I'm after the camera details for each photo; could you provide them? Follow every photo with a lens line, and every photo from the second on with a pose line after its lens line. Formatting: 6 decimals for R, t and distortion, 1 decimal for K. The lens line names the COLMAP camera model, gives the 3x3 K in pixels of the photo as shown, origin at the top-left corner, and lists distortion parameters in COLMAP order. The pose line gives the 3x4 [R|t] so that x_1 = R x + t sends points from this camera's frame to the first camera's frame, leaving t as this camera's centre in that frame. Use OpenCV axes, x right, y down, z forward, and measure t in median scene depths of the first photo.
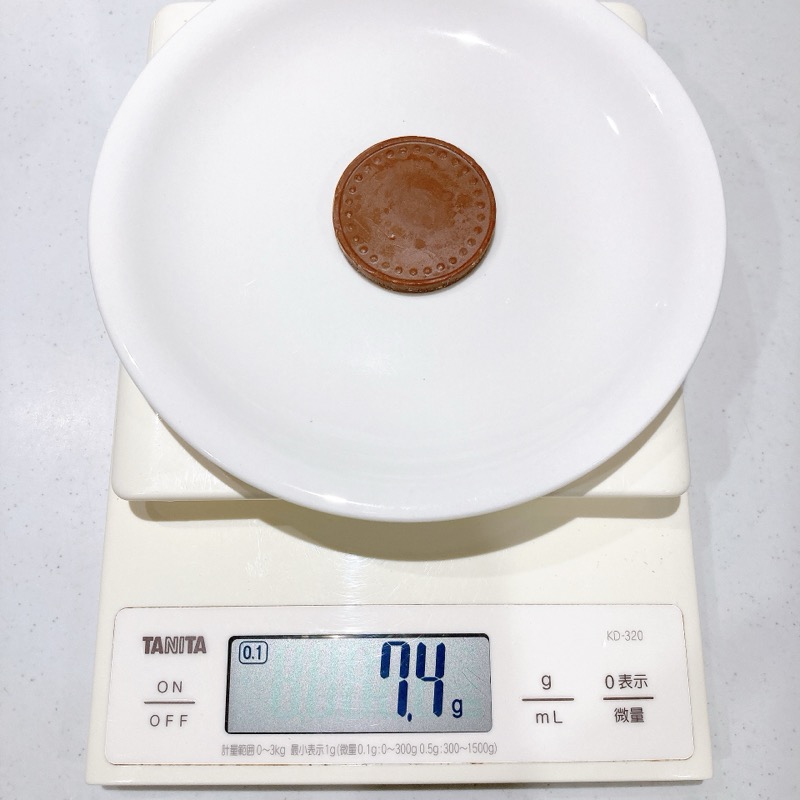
lens RADIAL K [[4252.1, 0, 403.3], [0, 4252.1, 398.2], [0, 0, 1]] dist [-0.191659, 0.000000]
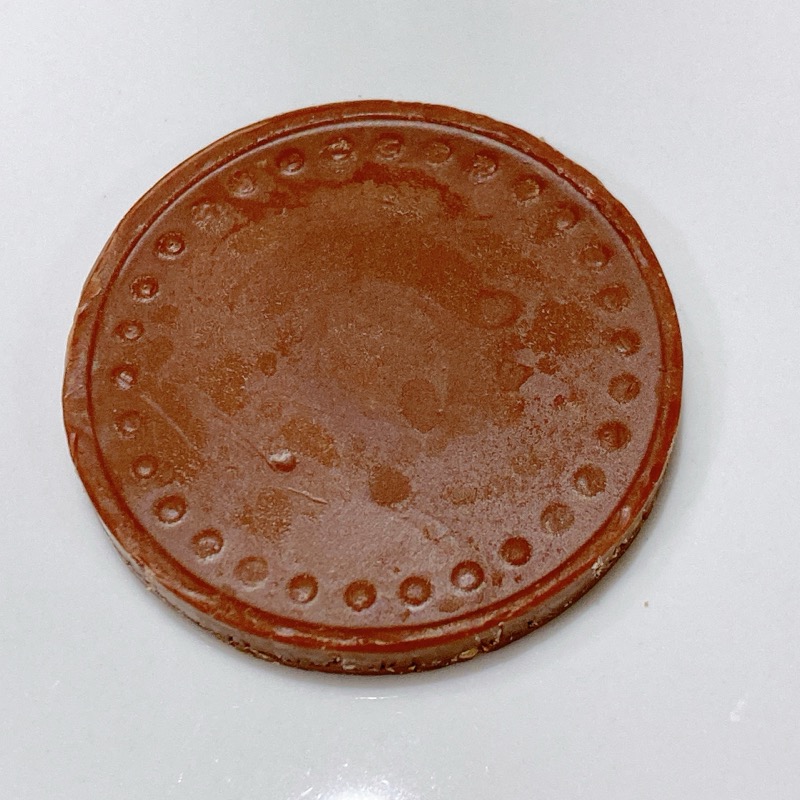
lens RADIAL K [[4252.1, 0, 400.1], [0, 4252.1, 399.9], [0, 0, 1]] dist [-0.191659, 0.000000]
pose [[0.999548, 0.000006, -0.030052, 0.012291], [-0.002155, 0.997439, -0.071490, -0.022983], [0.029974, 0.071522, 0.996989, 0.738116]]
